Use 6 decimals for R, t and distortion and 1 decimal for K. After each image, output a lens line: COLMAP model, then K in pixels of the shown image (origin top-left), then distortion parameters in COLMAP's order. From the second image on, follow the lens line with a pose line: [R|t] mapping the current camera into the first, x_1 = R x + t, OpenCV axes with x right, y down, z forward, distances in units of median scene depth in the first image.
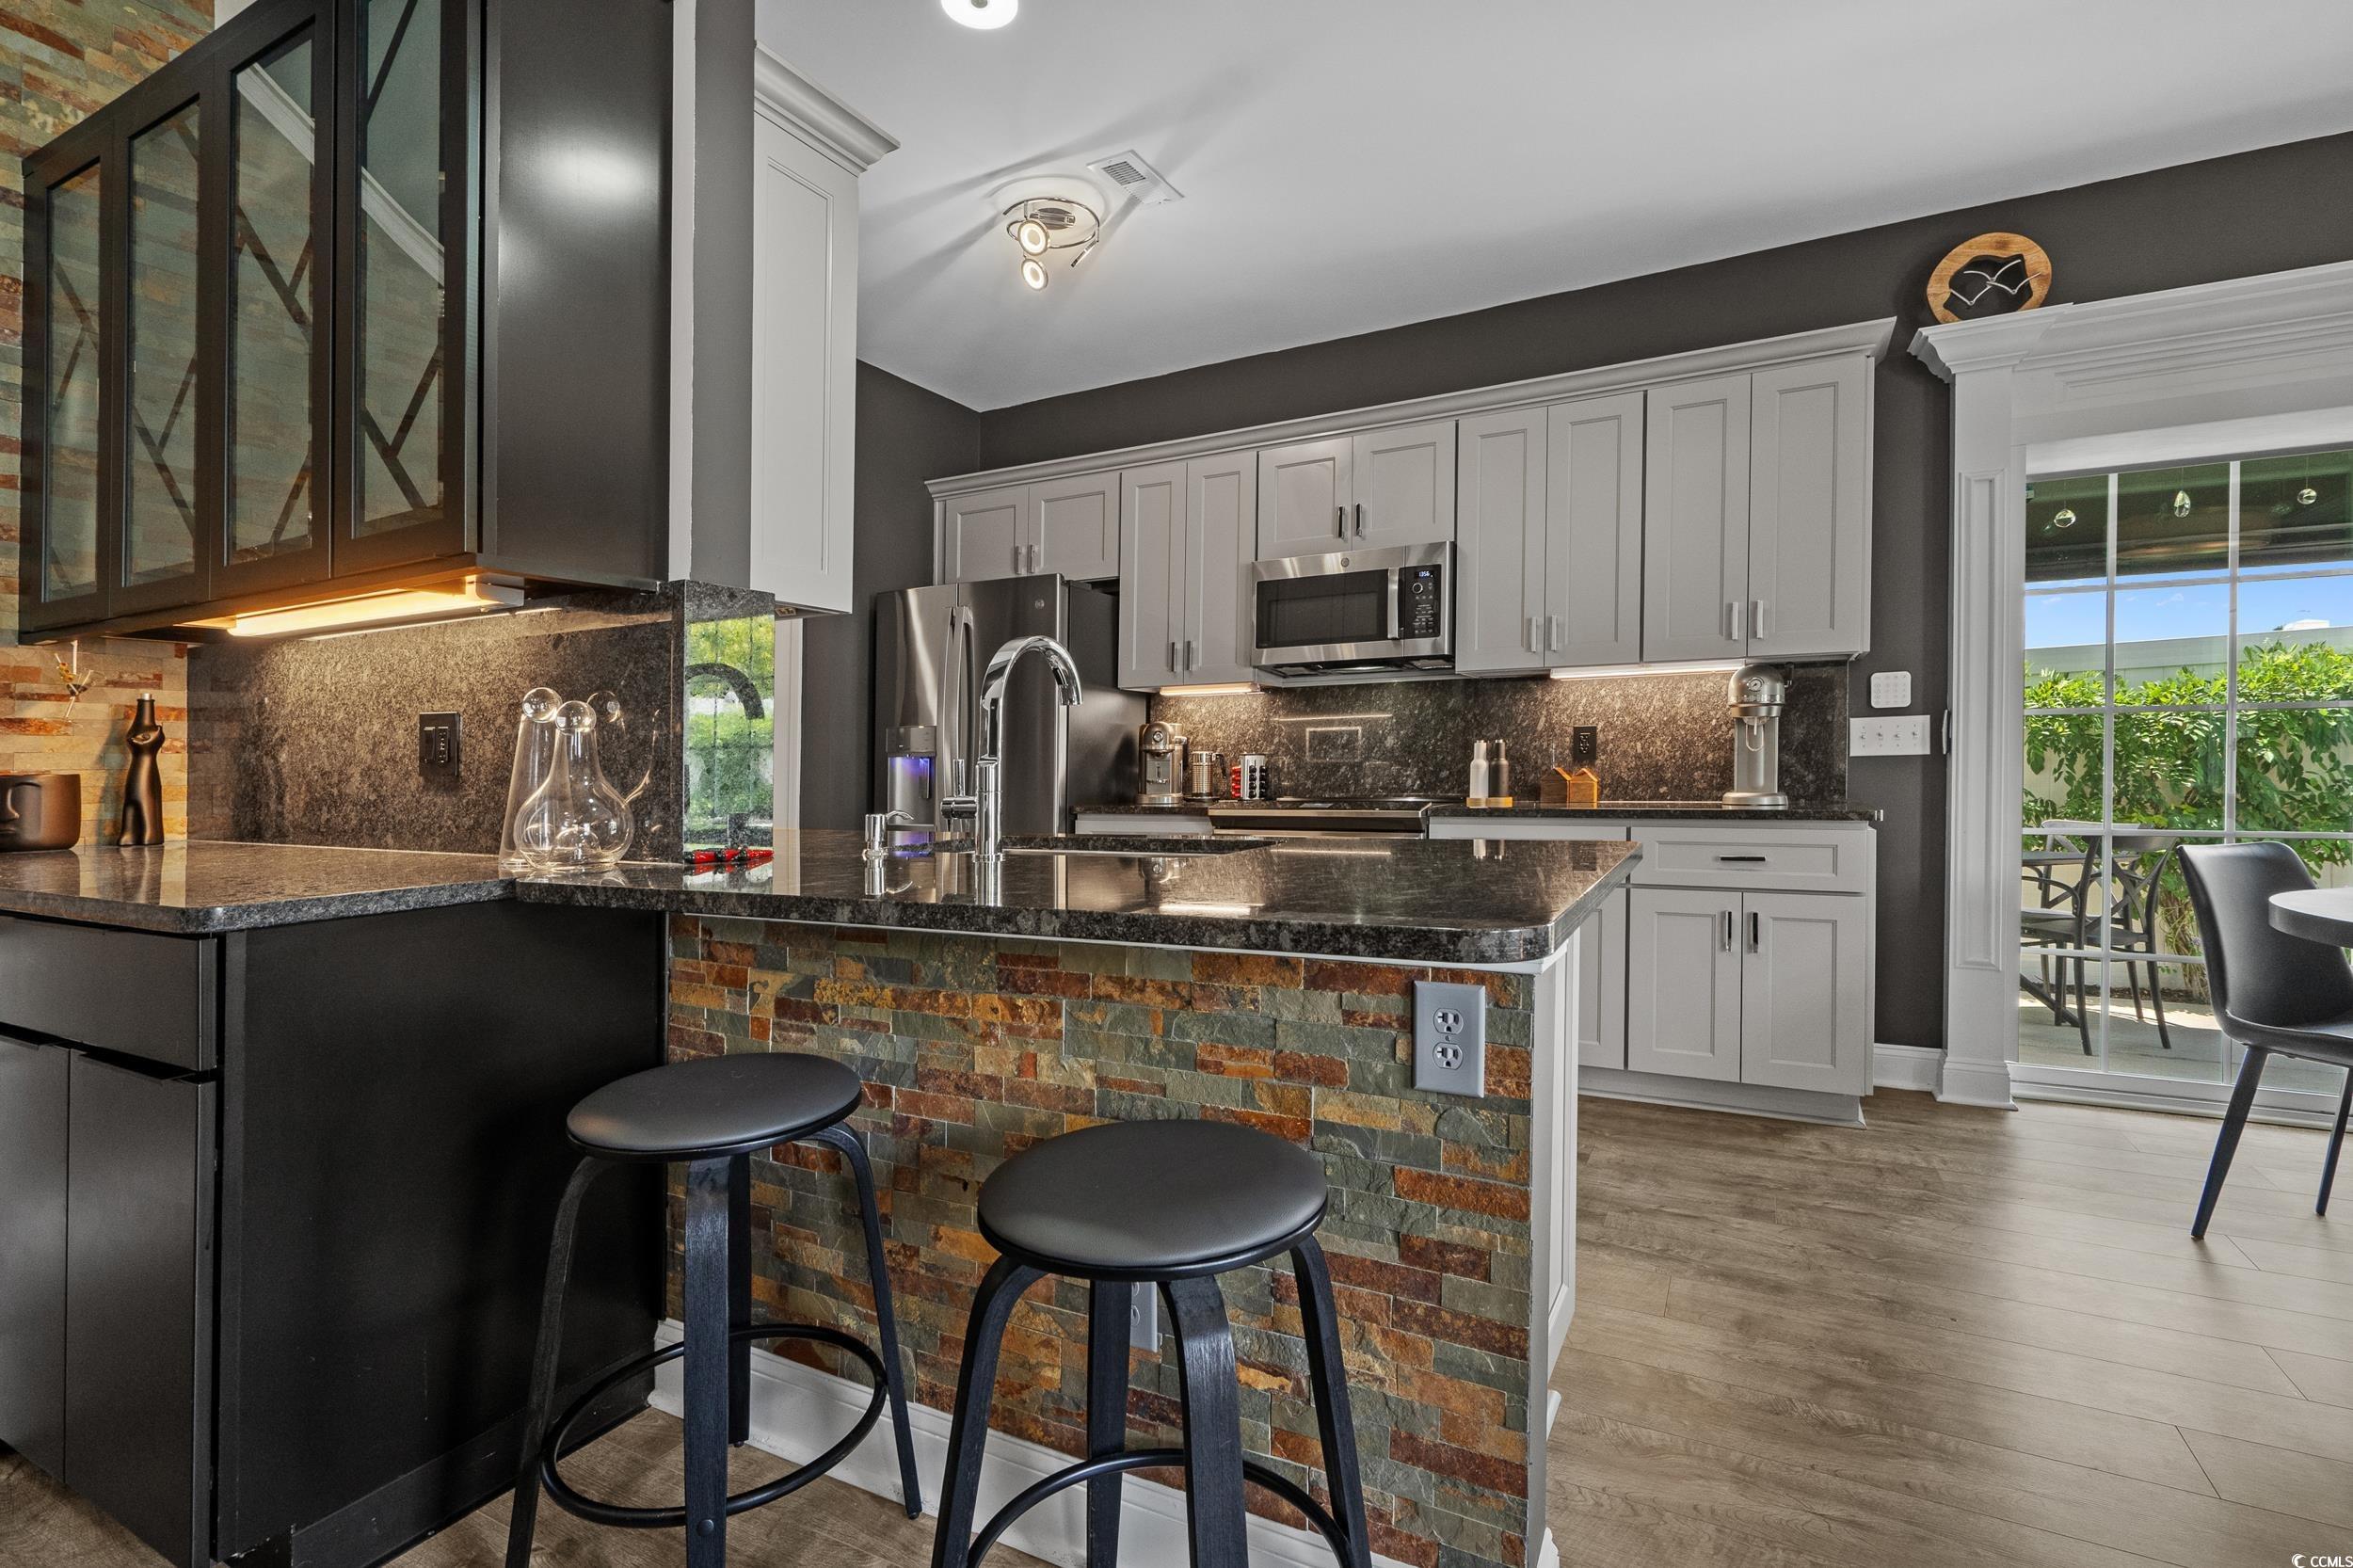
lens RADIAL K [[1072.9, 0, 1199.1], [0, 1072.9, 769.6], [0, 0, 1]] dist [-0.001825, 0.001497]
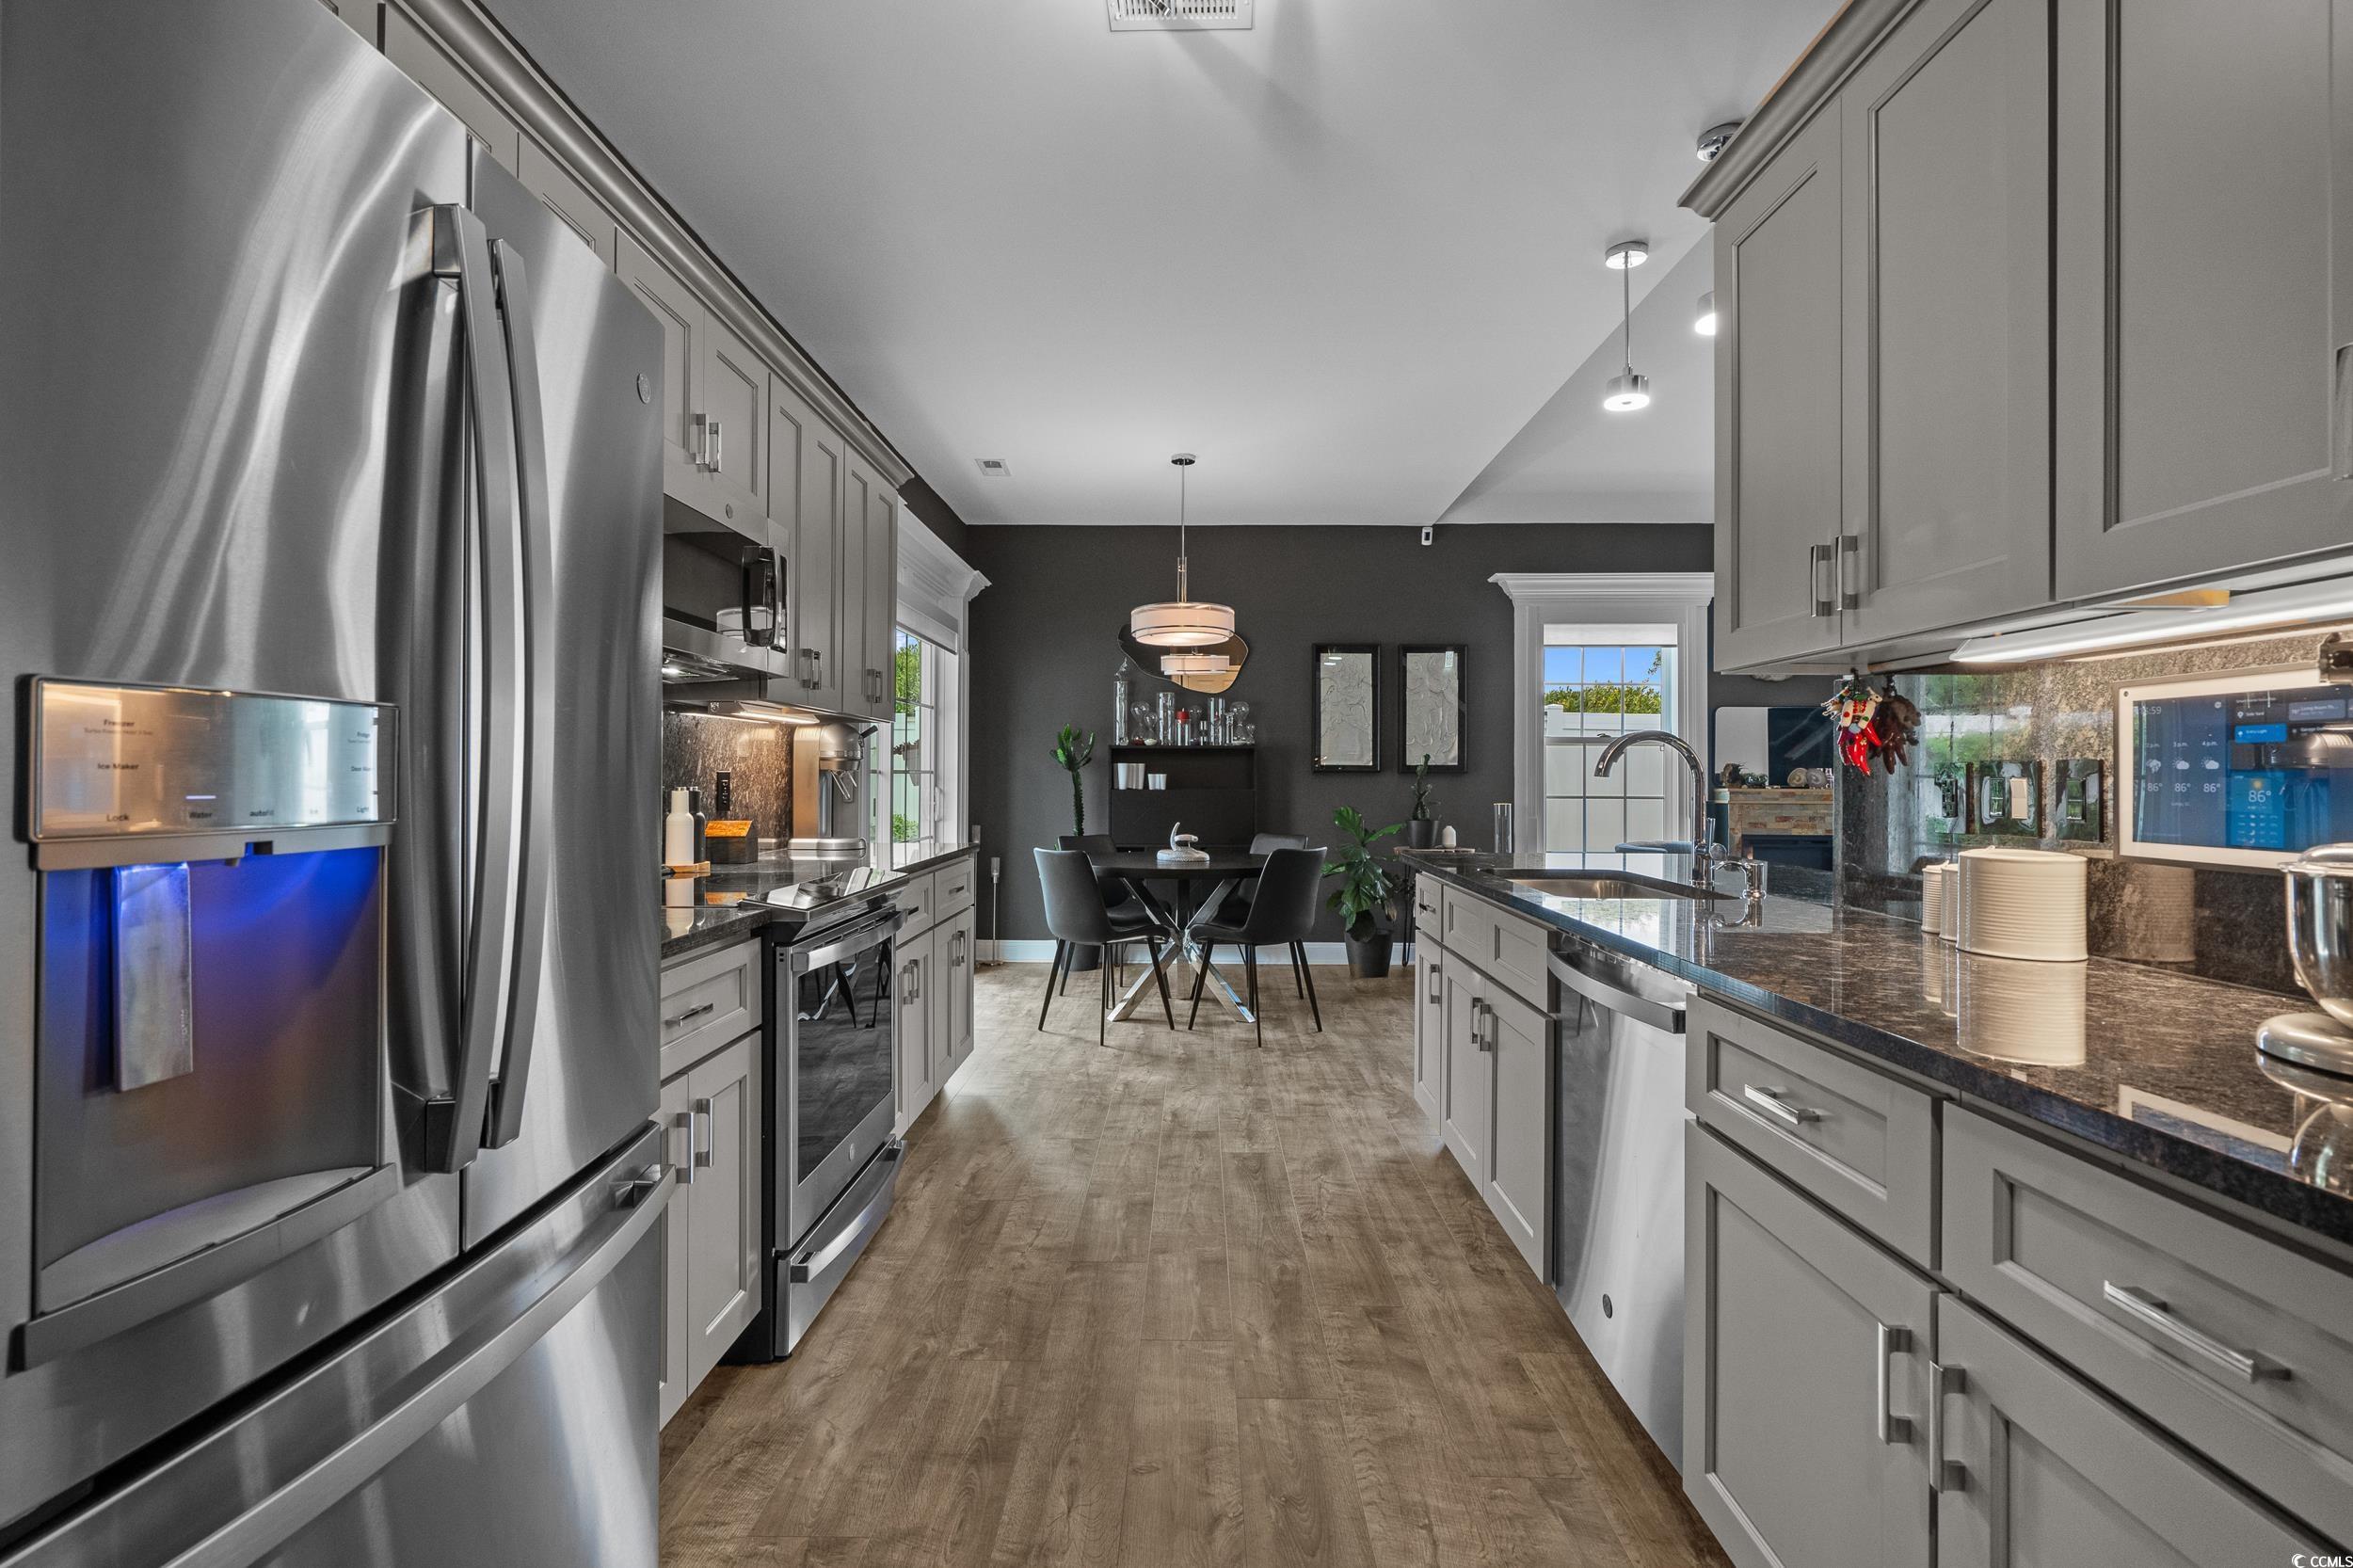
lens RADIAL K [[1072.9, 0, 1170.3], [0, 1072.9, 768.2], [0, 0, 1]] dist [-0.001825, 0.001497]
pose [[-0.442864, 0.015990, 0.896446, -0.627124], [0.002069, 0.999857, -0.016812, -0.029213], [-0.896586, -0.005590, -0.442834, 1.180618]]
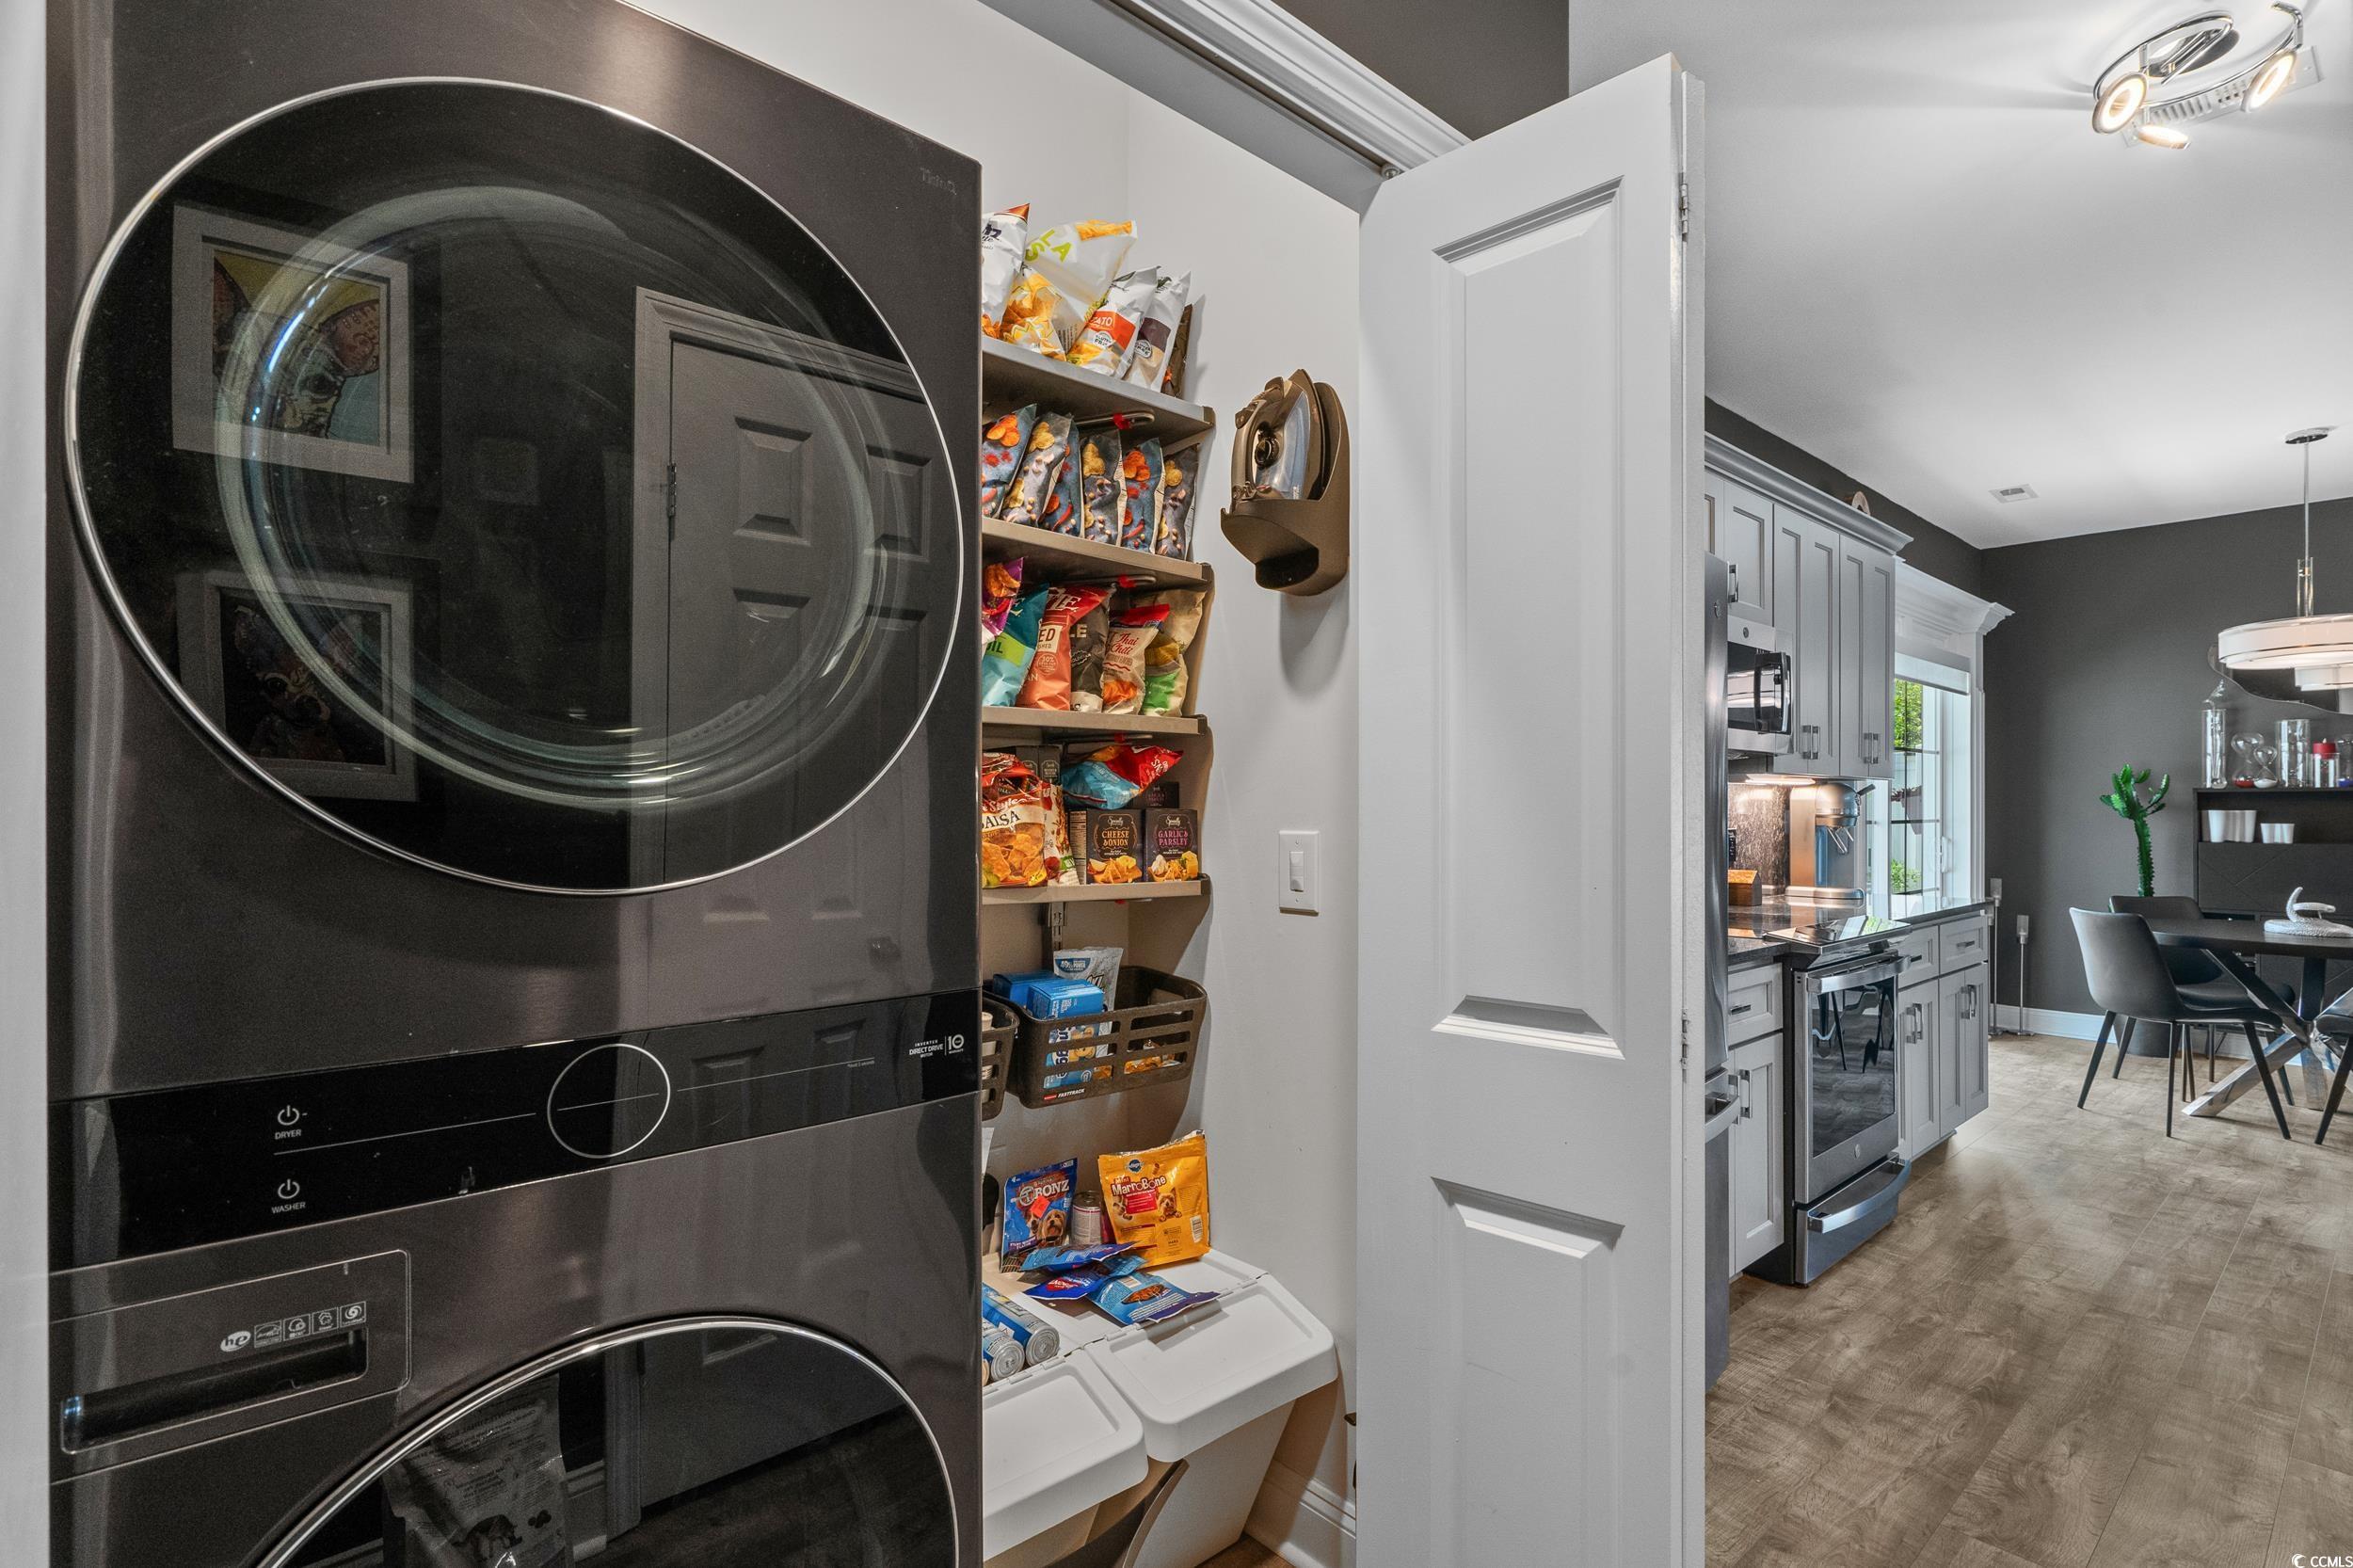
lens RADIAL K [[1127.0, 0, 1171.4], [0, 1127.0, 804.3], [0, 0, 1]] dist [0.003913, 0.004369]
pose [[0.350287, 0.013154, 0.936550, -0.935880], [-0.003825, 0.999913, -0.012613, -0.051359], [-0.936635, 0.000836, 0.350307, 1.250885]]
